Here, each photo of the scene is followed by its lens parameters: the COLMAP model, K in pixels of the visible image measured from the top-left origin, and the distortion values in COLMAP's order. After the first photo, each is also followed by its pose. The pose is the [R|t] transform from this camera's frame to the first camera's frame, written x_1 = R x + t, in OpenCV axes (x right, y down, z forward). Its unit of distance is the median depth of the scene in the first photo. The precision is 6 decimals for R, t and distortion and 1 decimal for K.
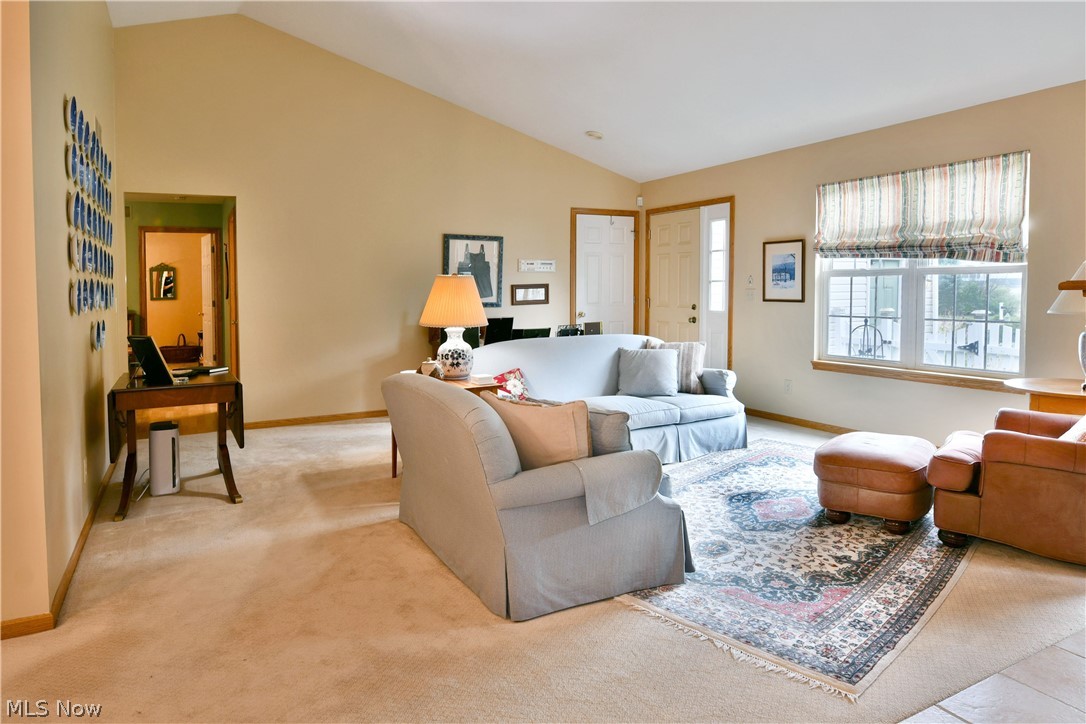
lens RADIAL K [[662.1, 0, 544.3], [0, 662.1, 357.0], [0, 0, 1]] dist [-0.008904, -0.006788]
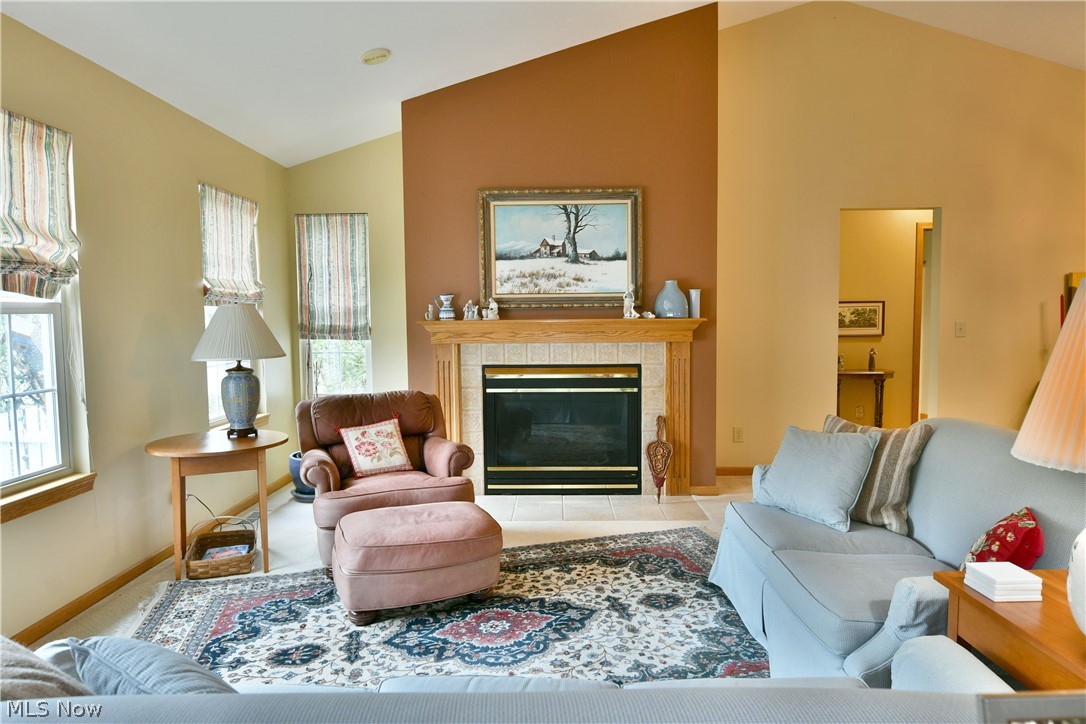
lens RADIAL K [[662.1, 0, 544.3], [0, 662.1, 357.0], [0, 0, 1]] dist [-0.008904, -0.006788]
pose [[-0.882025, -0.011563, 0.471060, -0.049174], [0.056546, 0.989877, 0.130177, -0.203642], [-0.467797, 0.141456, -0.872443, 1.904841]]
